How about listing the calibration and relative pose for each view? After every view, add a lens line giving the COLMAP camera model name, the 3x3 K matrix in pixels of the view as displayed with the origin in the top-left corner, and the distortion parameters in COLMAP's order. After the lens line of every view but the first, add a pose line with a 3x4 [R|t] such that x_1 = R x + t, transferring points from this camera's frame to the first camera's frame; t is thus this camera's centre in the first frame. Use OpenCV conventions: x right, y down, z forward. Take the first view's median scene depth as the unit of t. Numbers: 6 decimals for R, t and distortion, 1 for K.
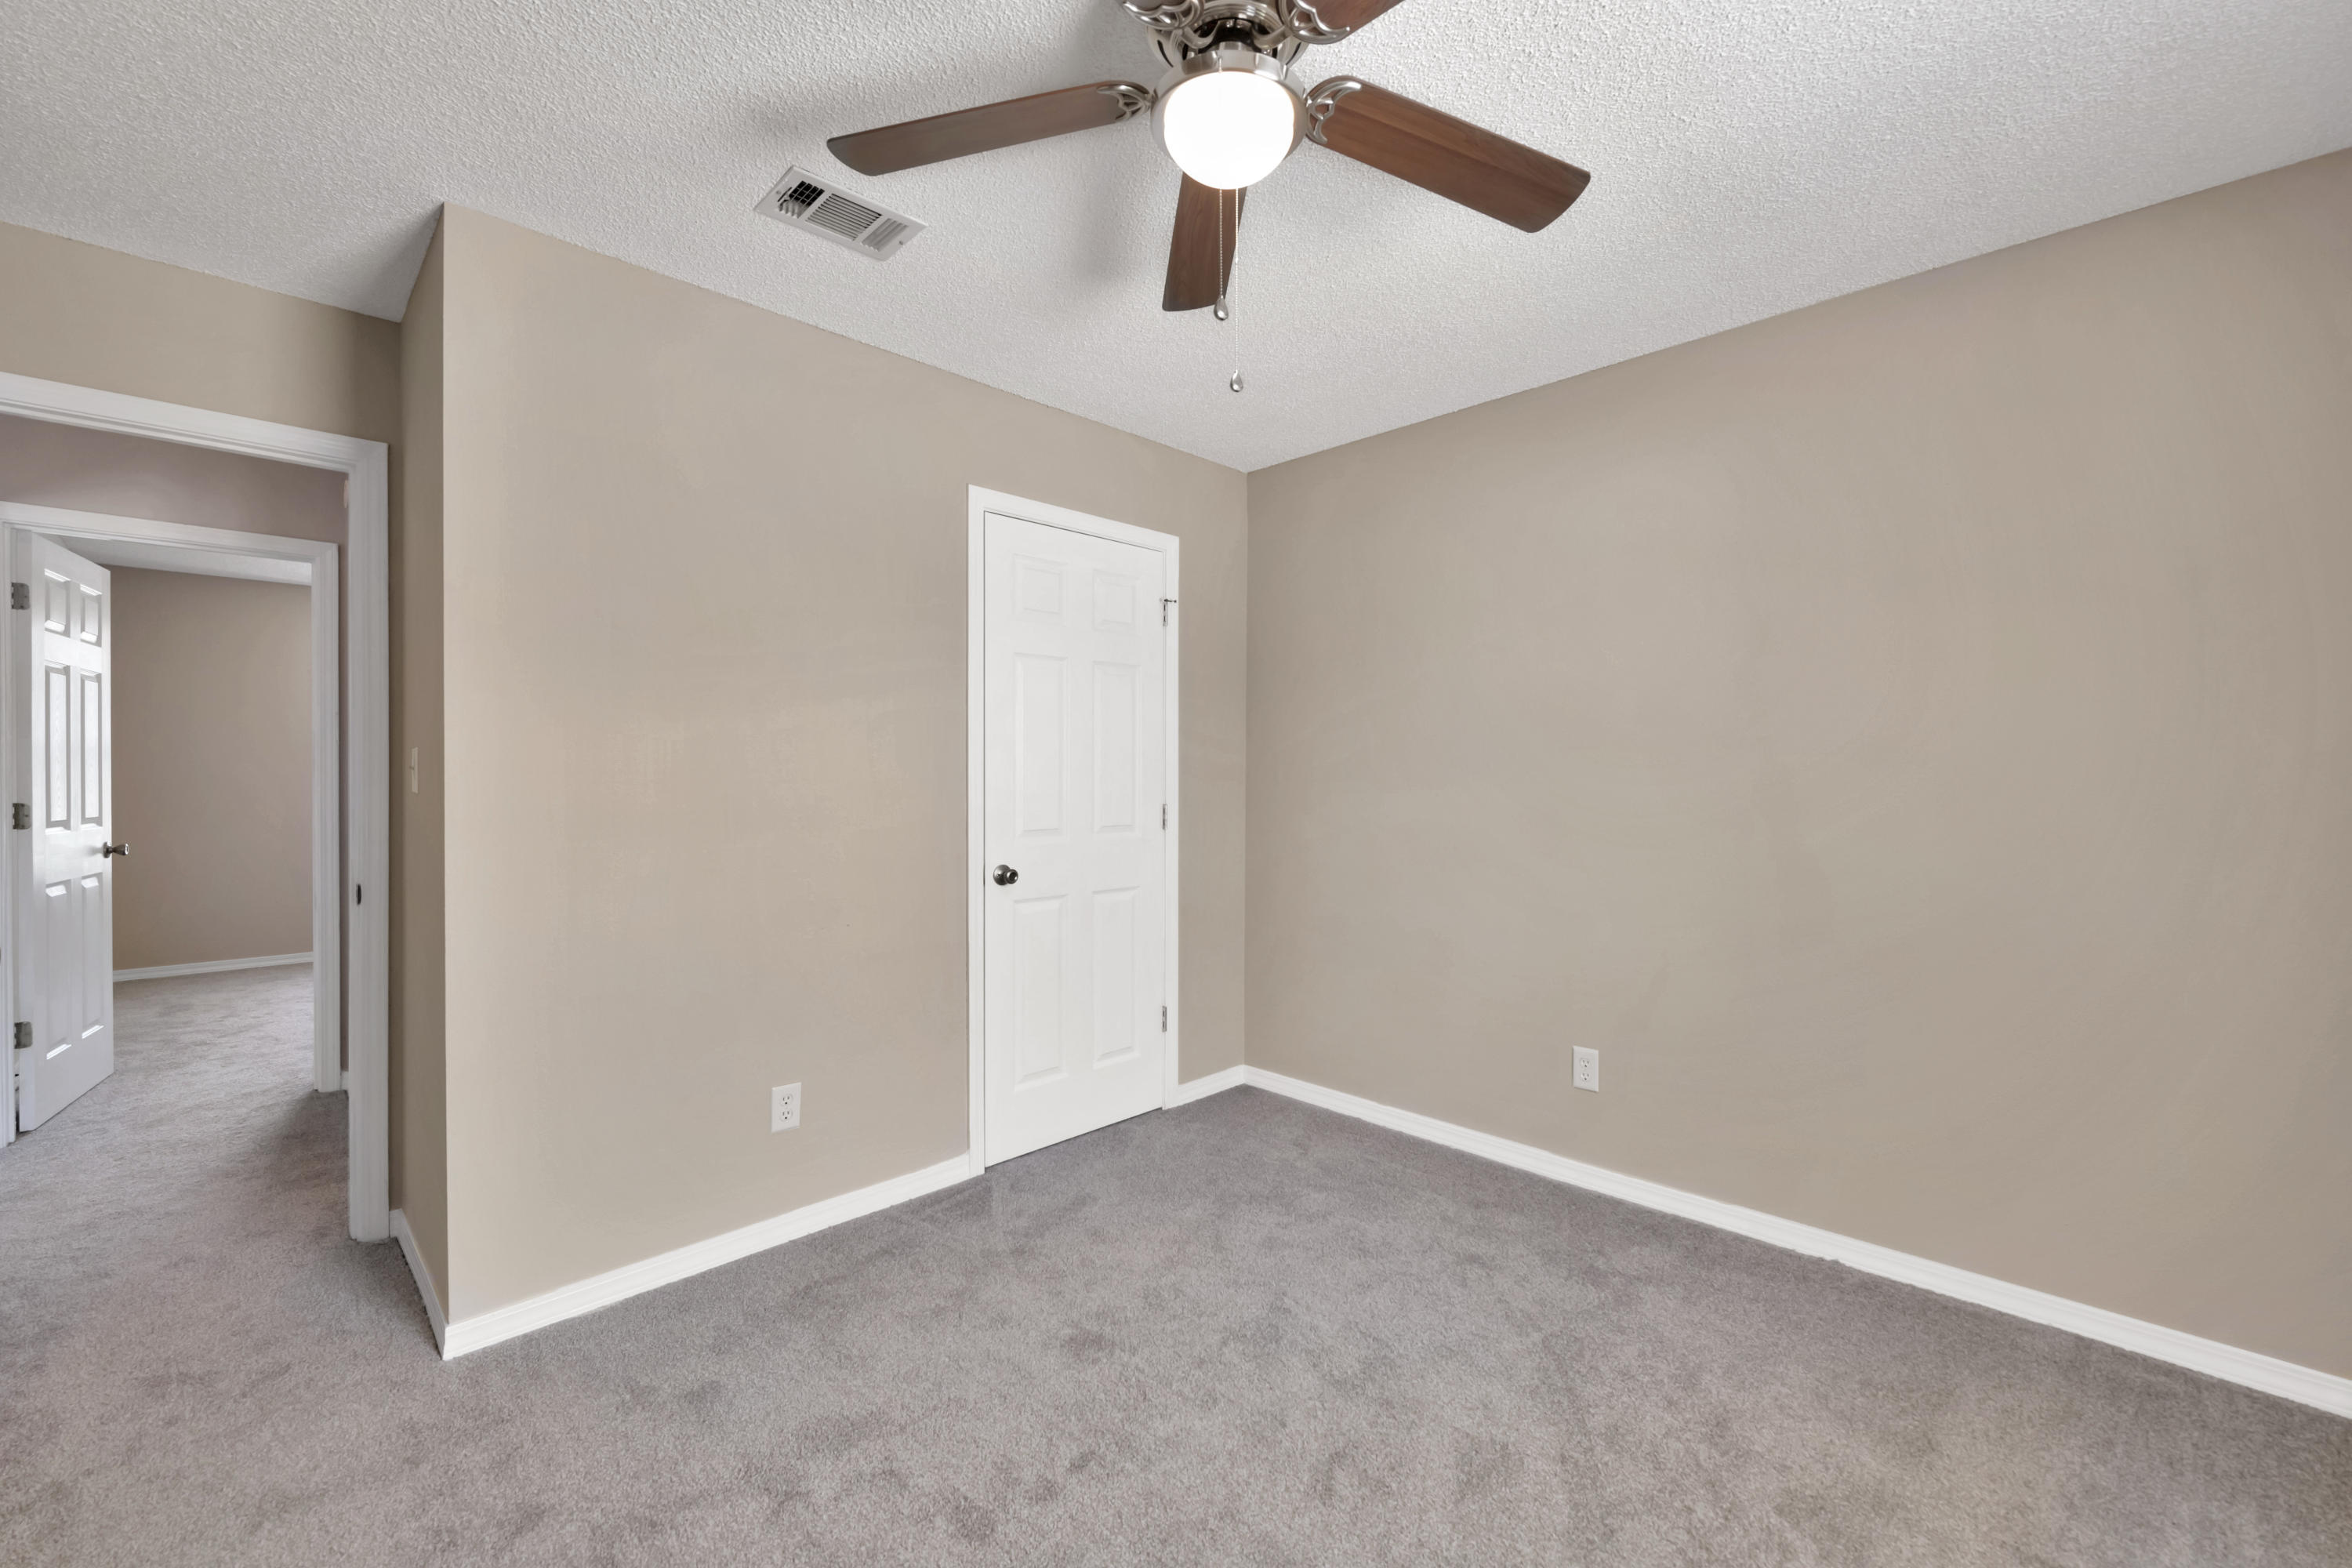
lens RADIAL K [[954.6, 0, 1186.8], [0, 954.6, 787.9], [0, 0, 1]] dist [-0.008432, 0.000052]
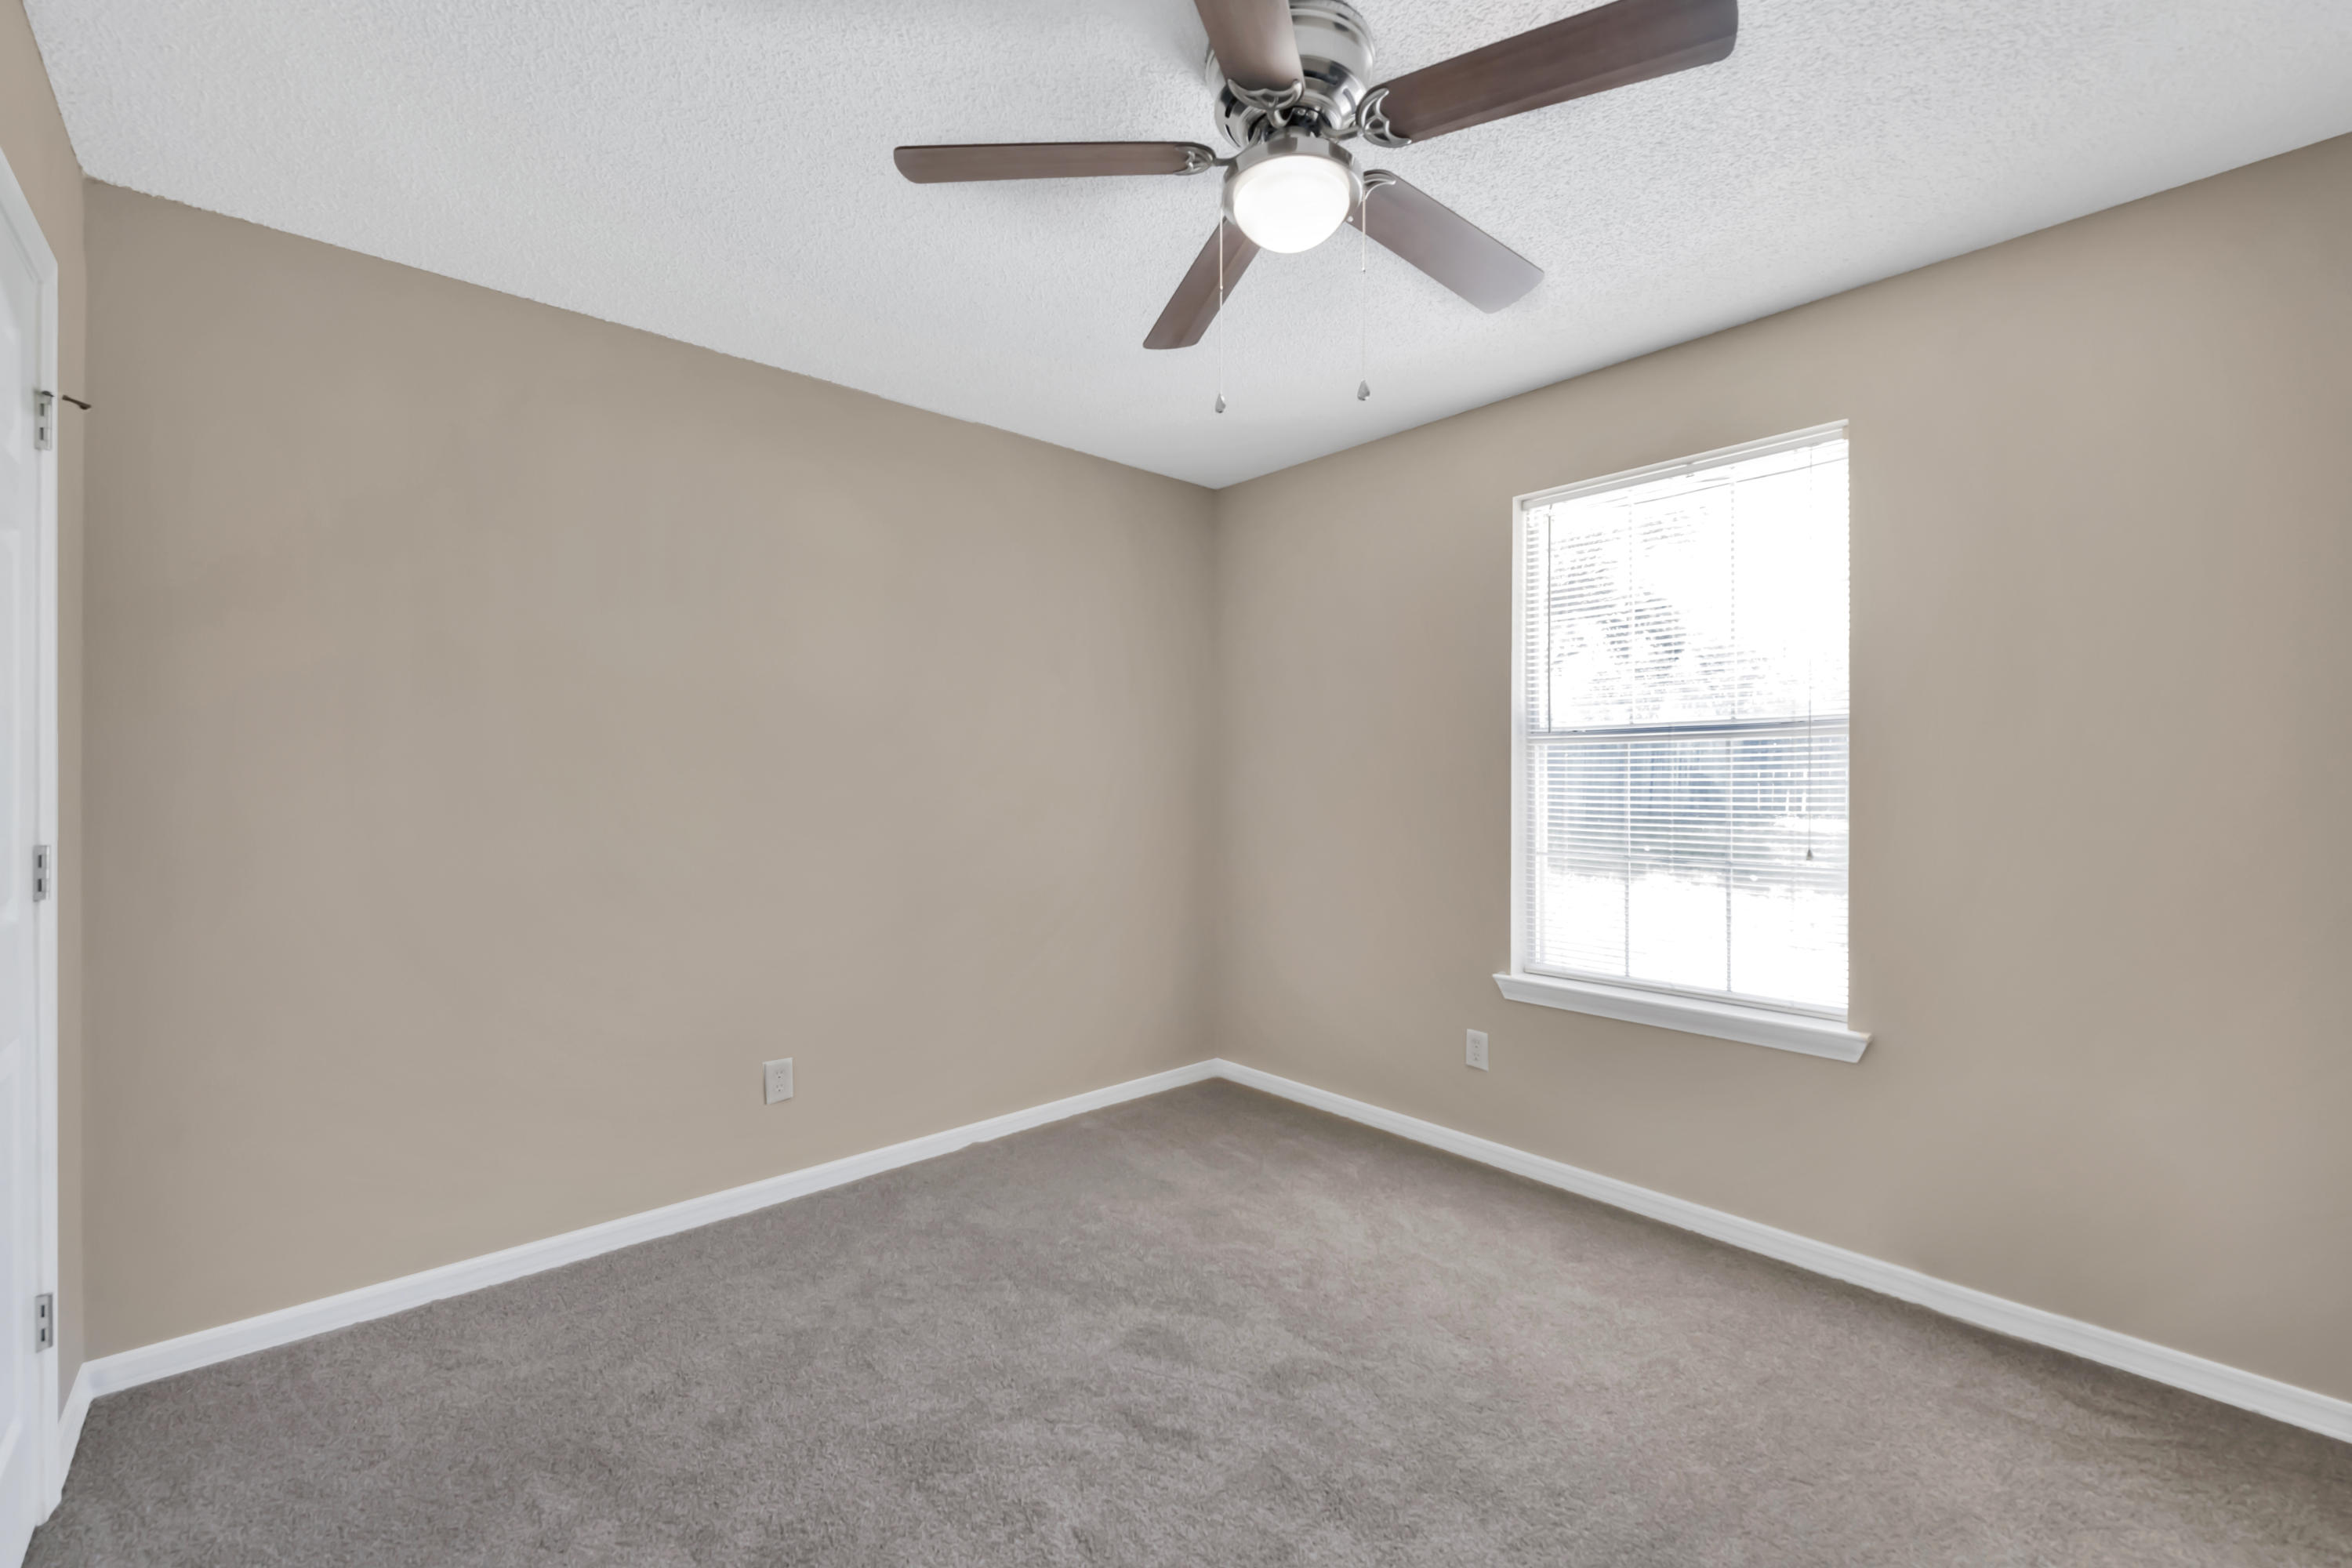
lens RADIAL K [[954.6, 0, 1186.8], [0, 954.6, 787.9], [0, 0, 1]] dist [-0.008432, 0.000052]
pose [[0.041232, -0.010229, 0.999097, -0.790407], [0.008845, 0.999912, 0.009873, -0.018112], [-0.999110, 0.008430, 0.041318, 0.783819]]
